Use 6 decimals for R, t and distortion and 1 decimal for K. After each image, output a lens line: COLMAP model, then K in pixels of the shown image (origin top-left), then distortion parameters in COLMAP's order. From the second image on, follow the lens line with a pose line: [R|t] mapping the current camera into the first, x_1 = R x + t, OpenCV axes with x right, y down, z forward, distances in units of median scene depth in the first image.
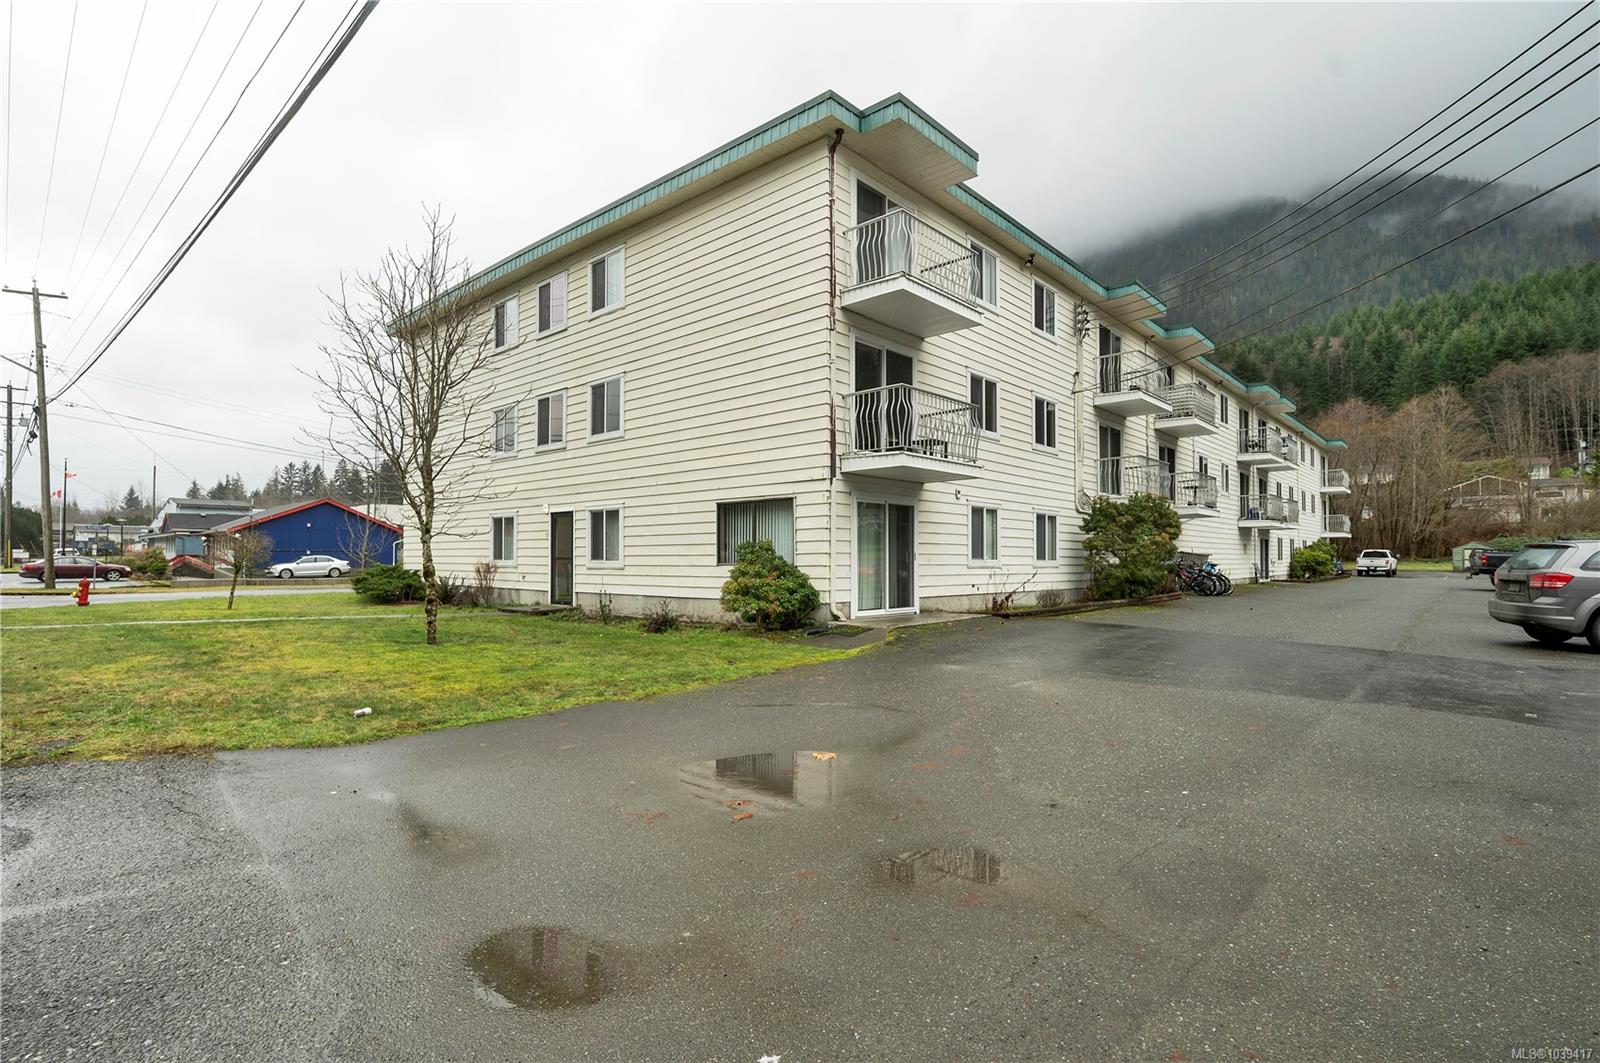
lens RADIAL K [[769.2, 0, 800.0], [0, 769.2, 531.5], [0, 0, 1]] dist [-0.000891, 0.000239]
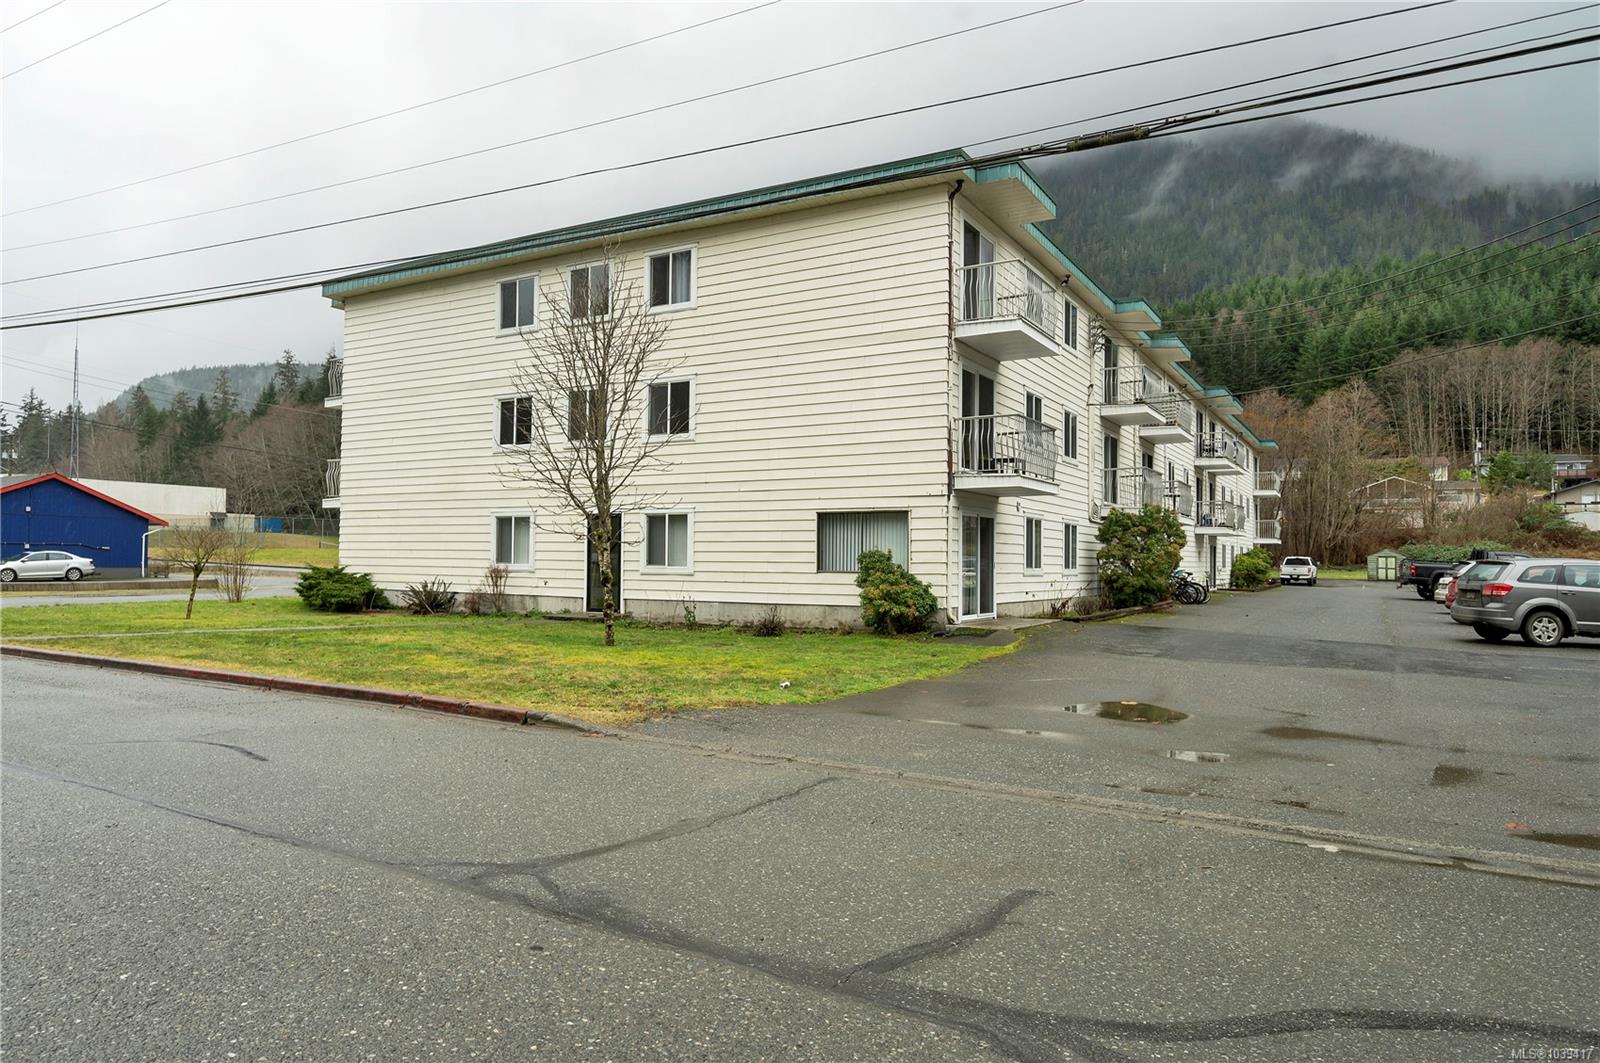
lens RADIAL K [[1013.6, 0, 801.4], [0, 1013.6, 512.8], [0, 0, 1]] dist [0.001301, -0.000351]
pose [[0.977918, 0.019175, 0.208110, -0.303627], [-0.017084, 0.999784, -0.011837, -0.014658], [-0.208292, 0.008020, 0.978034, -0.244131]]
